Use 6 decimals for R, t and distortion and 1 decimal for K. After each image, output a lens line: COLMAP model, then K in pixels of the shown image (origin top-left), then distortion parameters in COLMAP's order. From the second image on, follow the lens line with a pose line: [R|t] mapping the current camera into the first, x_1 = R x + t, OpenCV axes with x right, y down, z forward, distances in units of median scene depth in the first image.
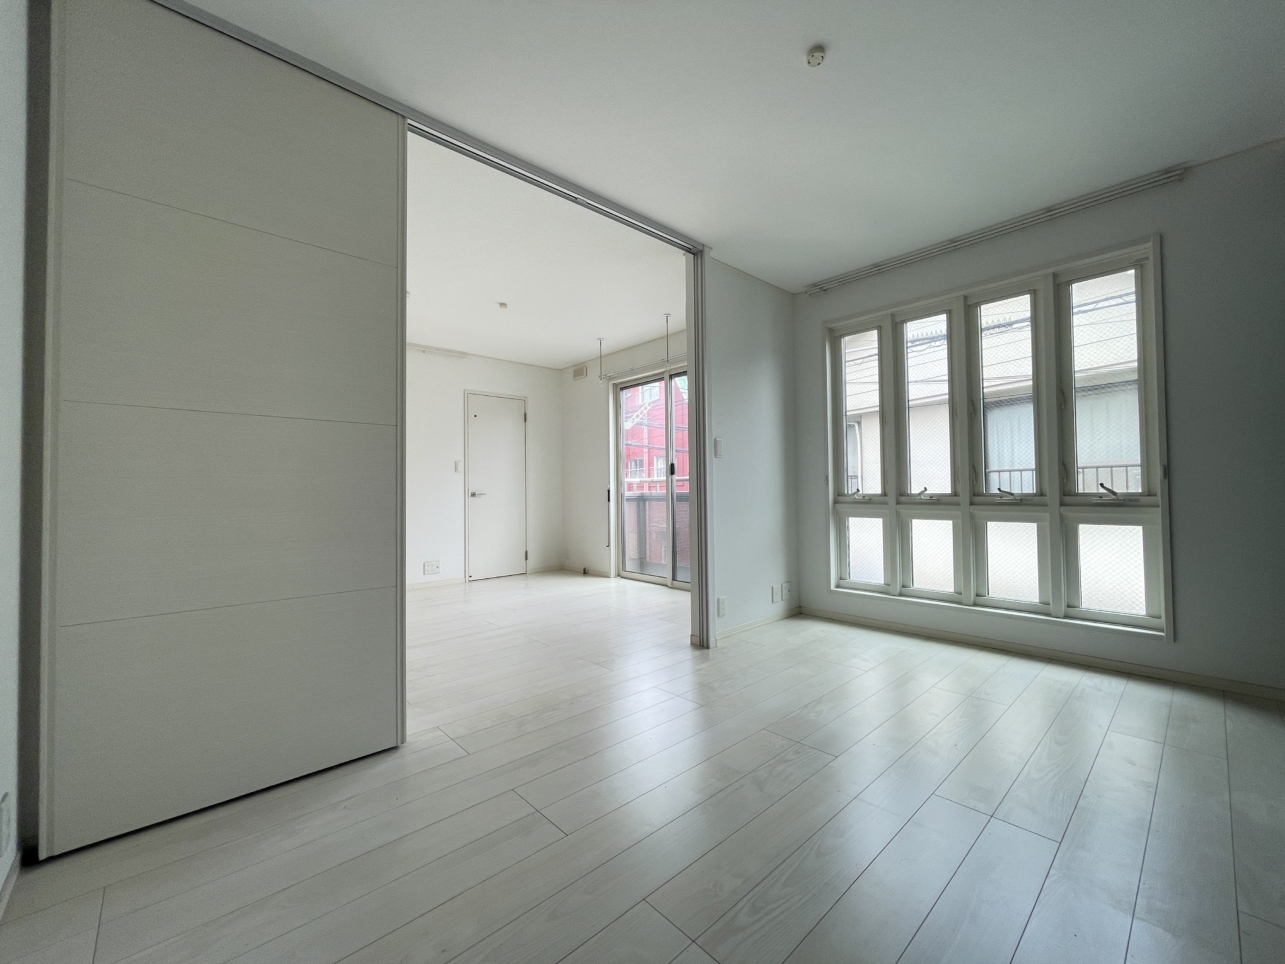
lens RADIAL K [[521.0, 0, 649.1], [0, 521.0, 477.7], [0, 0, 1]] dist [-0.001088, -0.000146]
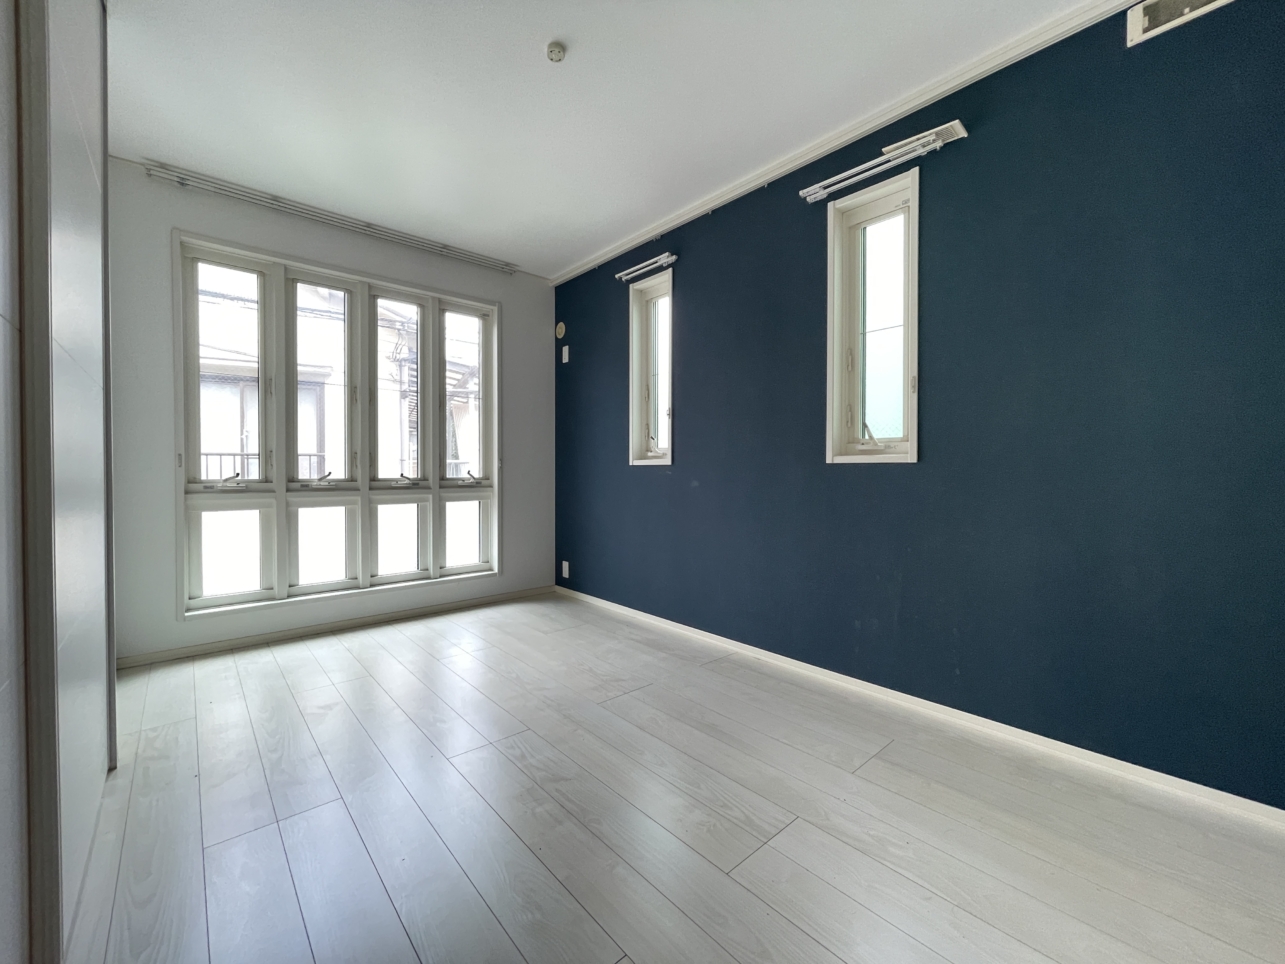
lens RADIAL K [[521.0, 0, 648.8], [0, 521.0, 479.2], [0, 0, 1]] dist [-0.001088, -0.000146]
pose [[0.019972, -0.001926, 0.999799, -0.333816], [-0.023919, 0.999711, 0.002404, 0.013305], [-0.999514, -0.023962, 0.019920, 0.359072]]
